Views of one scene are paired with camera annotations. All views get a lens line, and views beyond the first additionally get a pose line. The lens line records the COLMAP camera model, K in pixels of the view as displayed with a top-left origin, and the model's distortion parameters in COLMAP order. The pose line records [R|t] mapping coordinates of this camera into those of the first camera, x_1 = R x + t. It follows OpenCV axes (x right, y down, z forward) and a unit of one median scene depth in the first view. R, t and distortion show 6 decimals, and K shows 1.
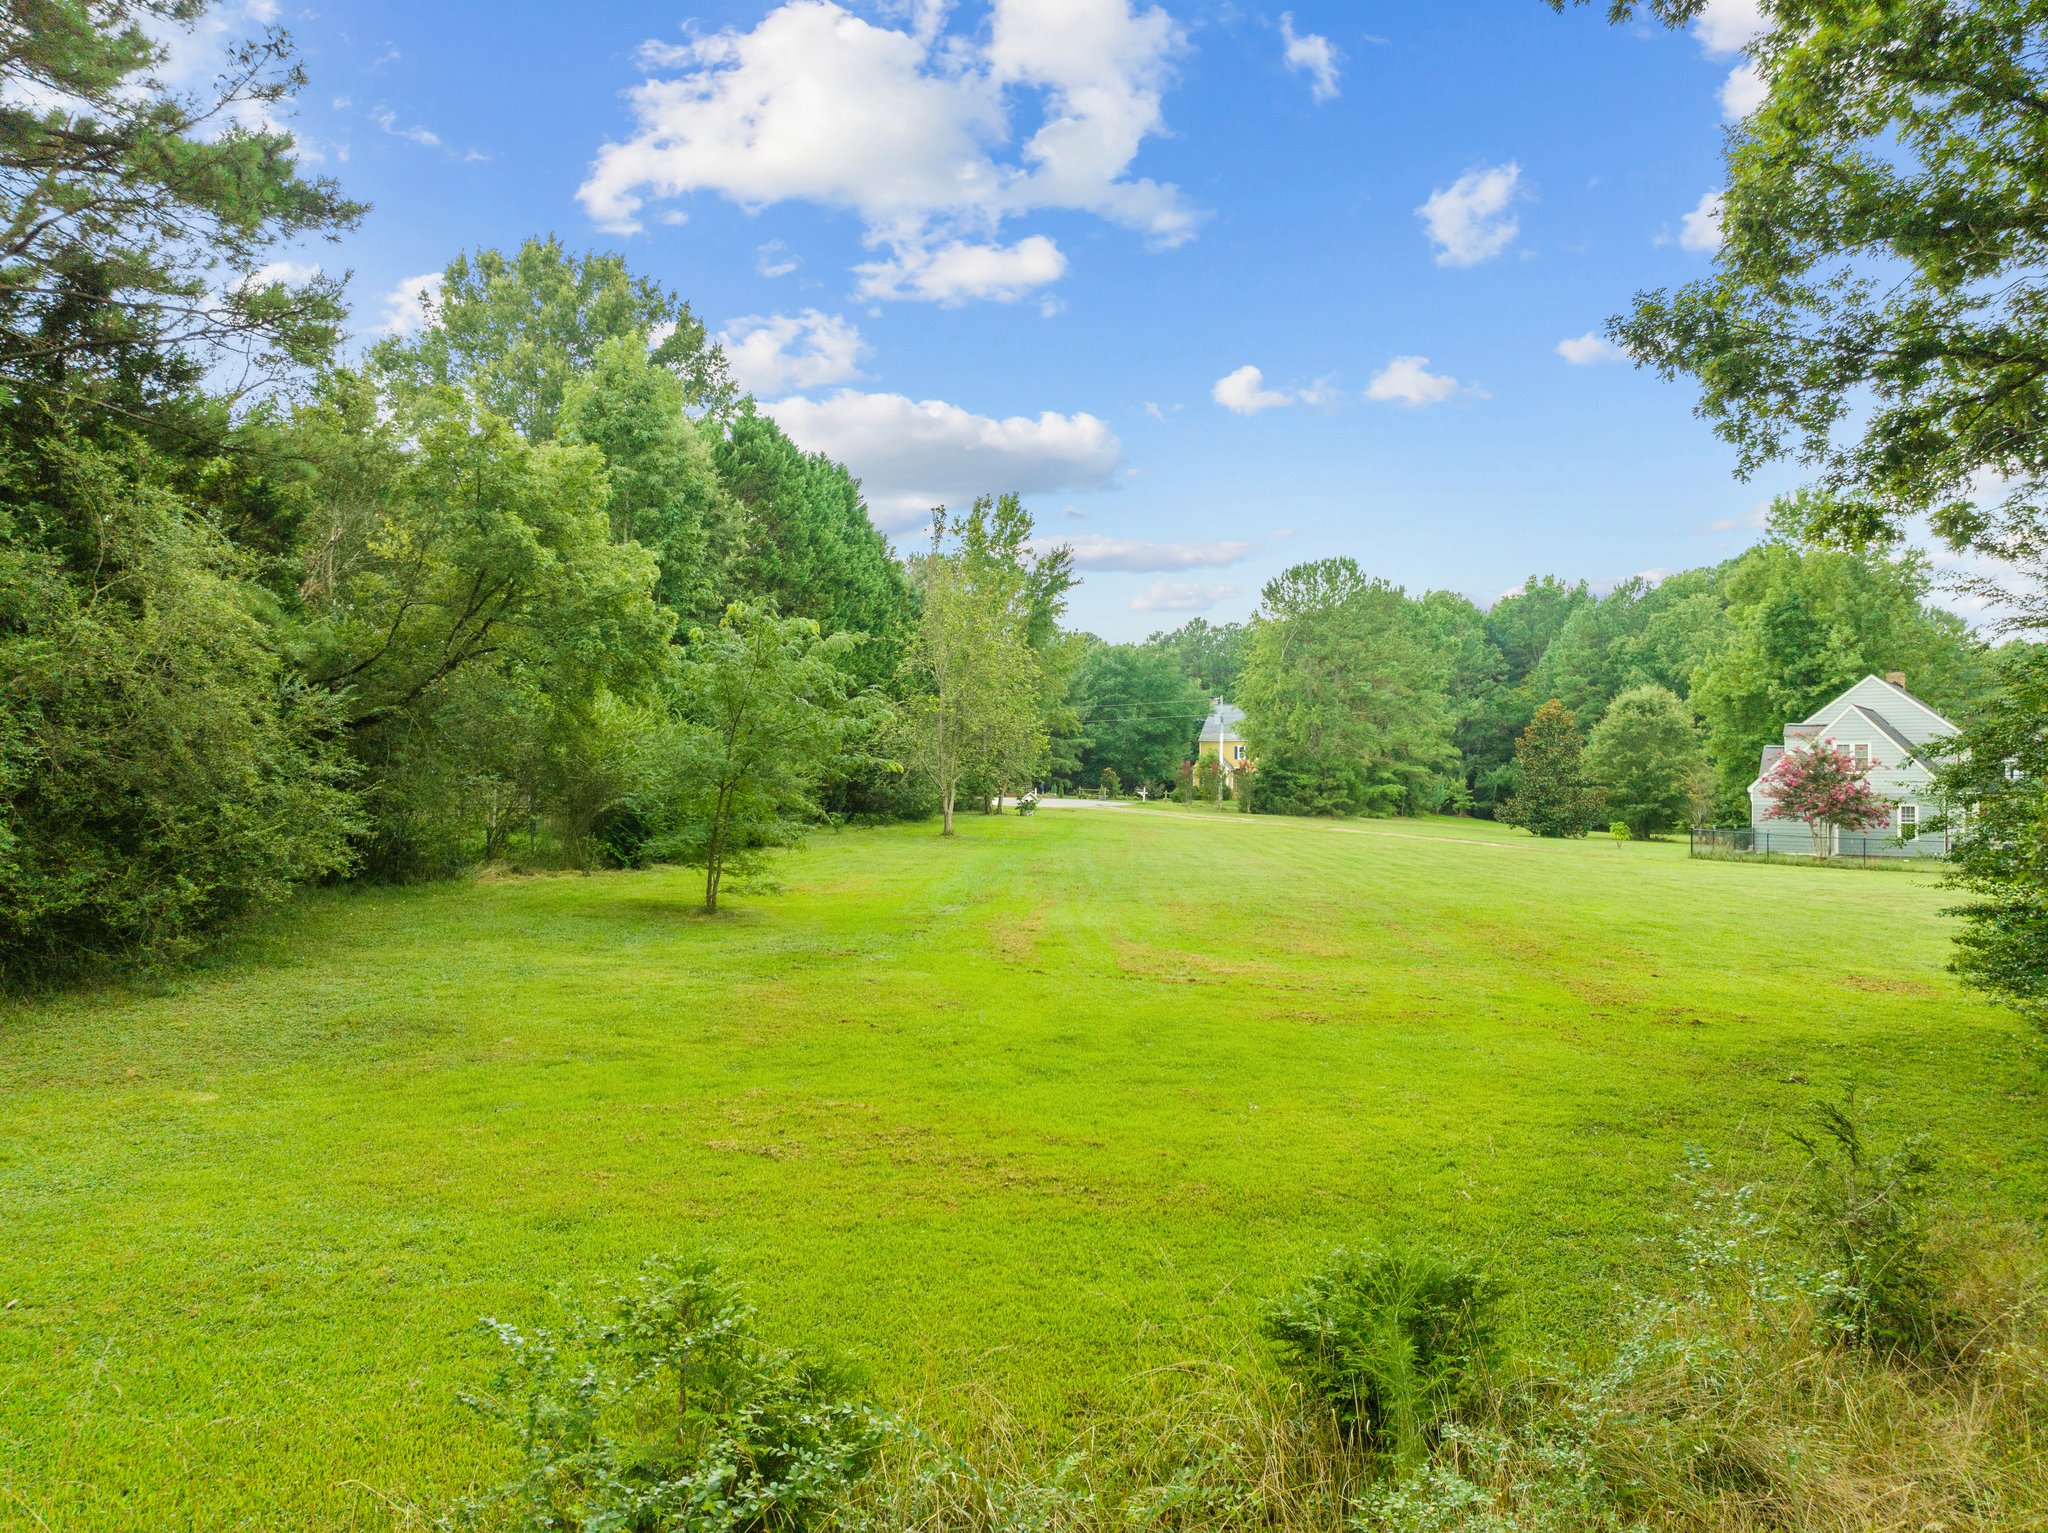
lens RADIAL K [[1497.4, 0, 1024.0], [0, 1497.4, 766.5], [0, 0, 1]] dist [-0.049754, 0.001793]
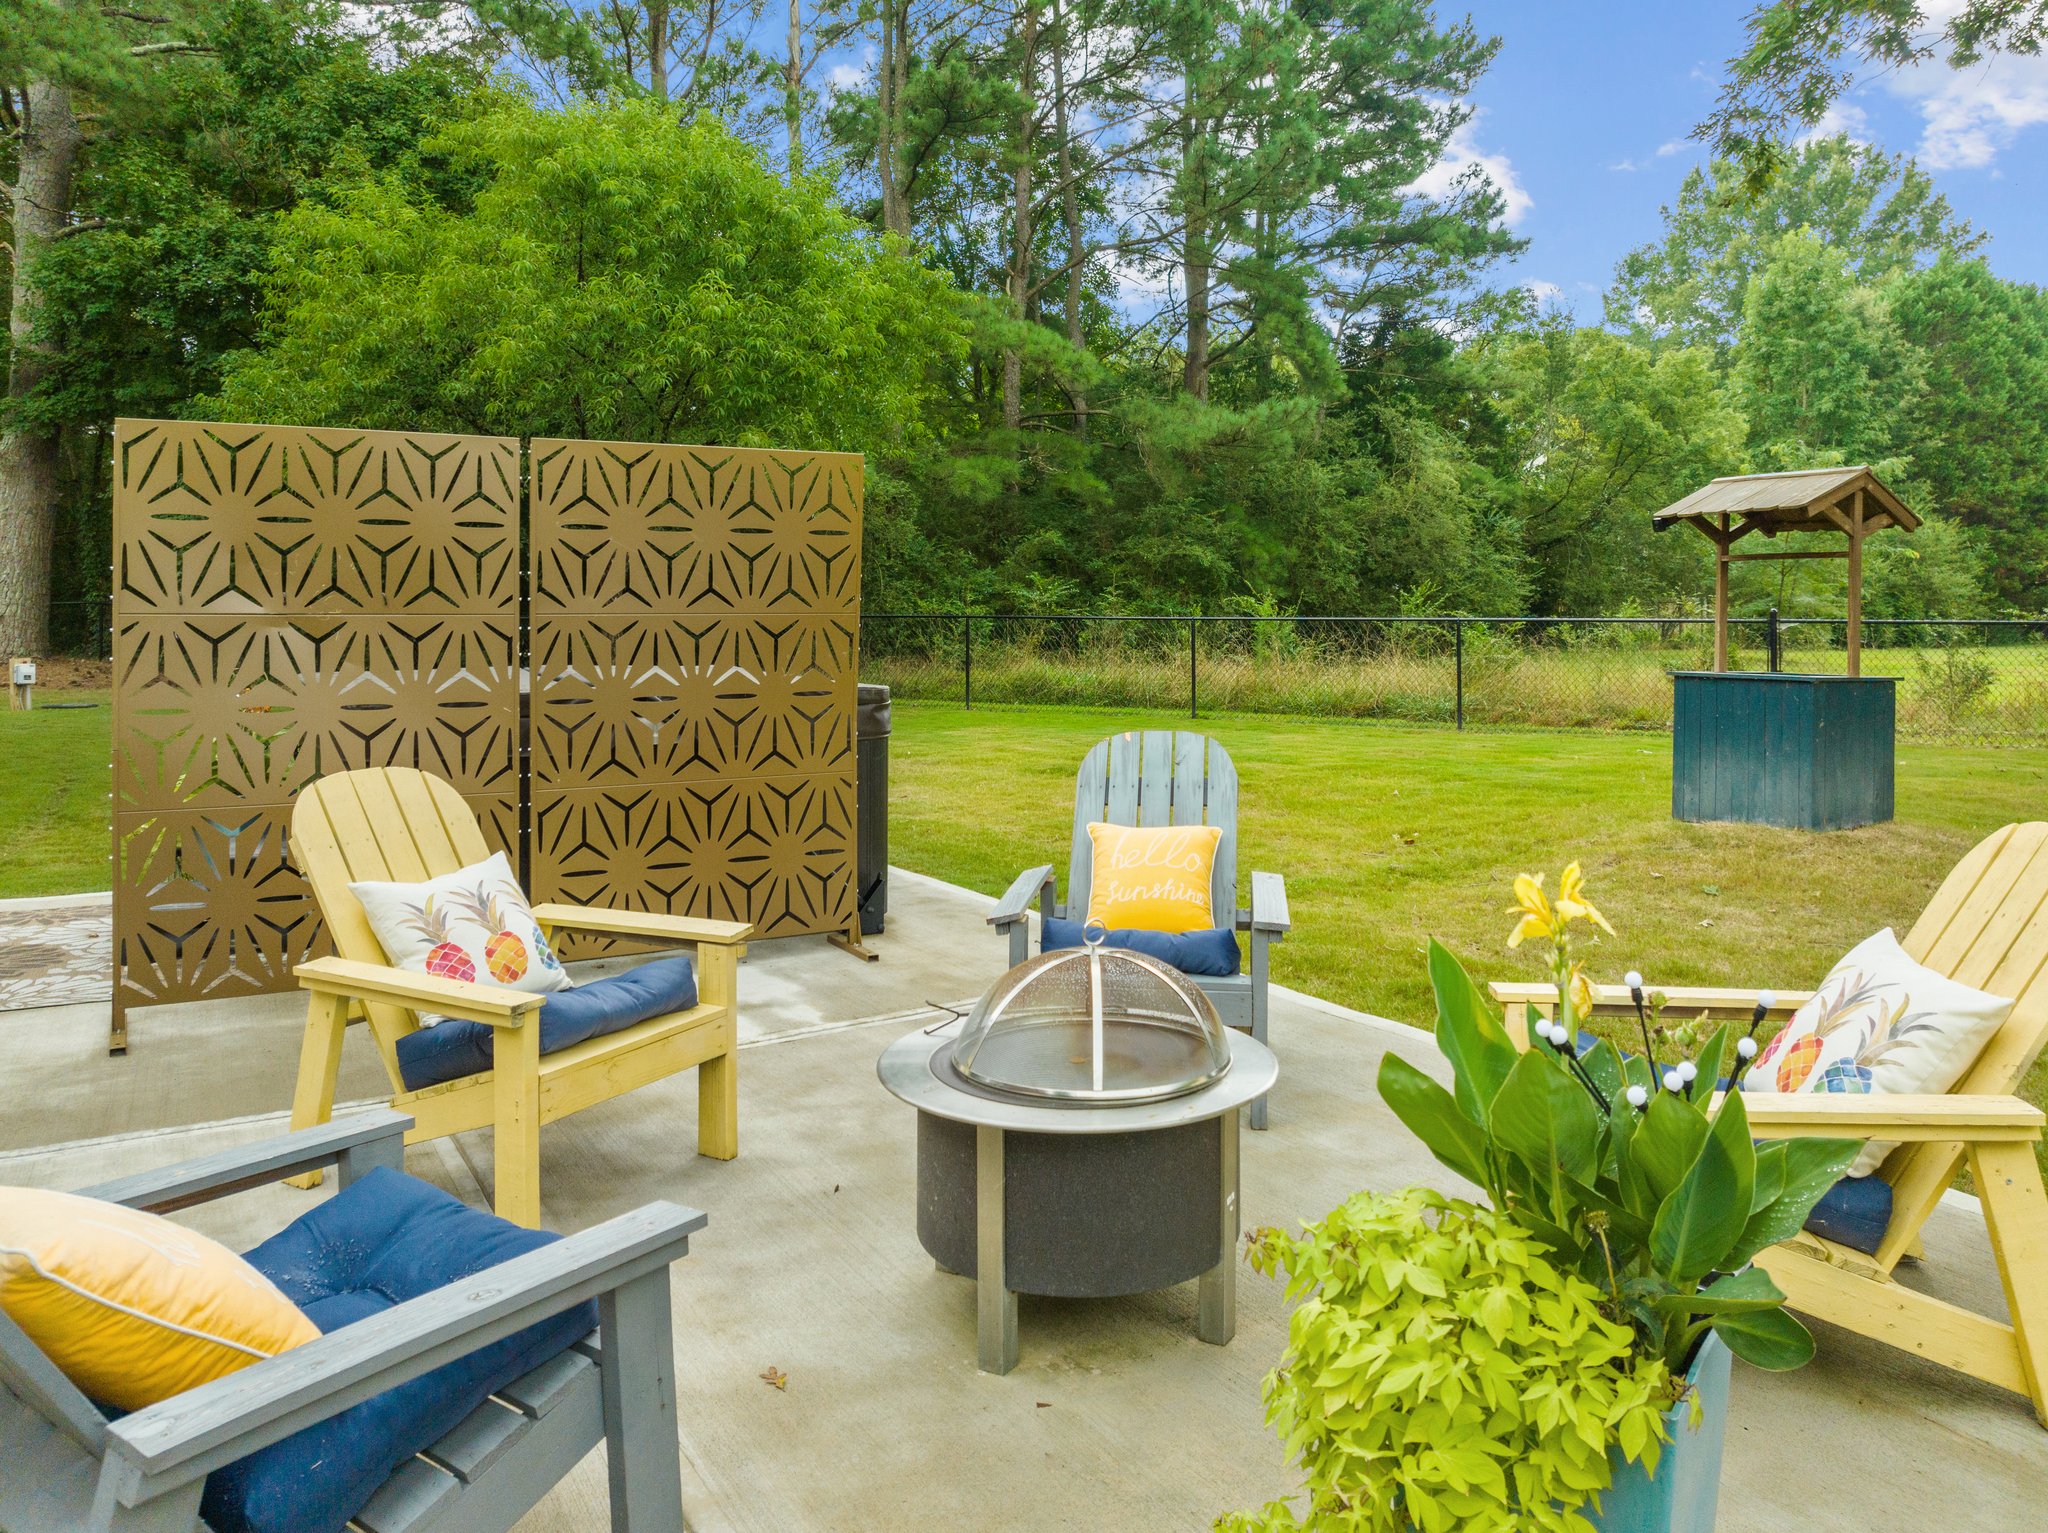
lens RADIAL K [[1497.4, 0, 1024.0], [0, 1497.4, 766.5], [0, 0, 1]] dist [-0.049754, 0.001793]
pose [[0.662873, 0.043690, -0.747456, 0.231573], [0.021172, 0.996803, 0.077041, 0.044972], [0.748432, -0.066893, 0.659829, -0.305711]]
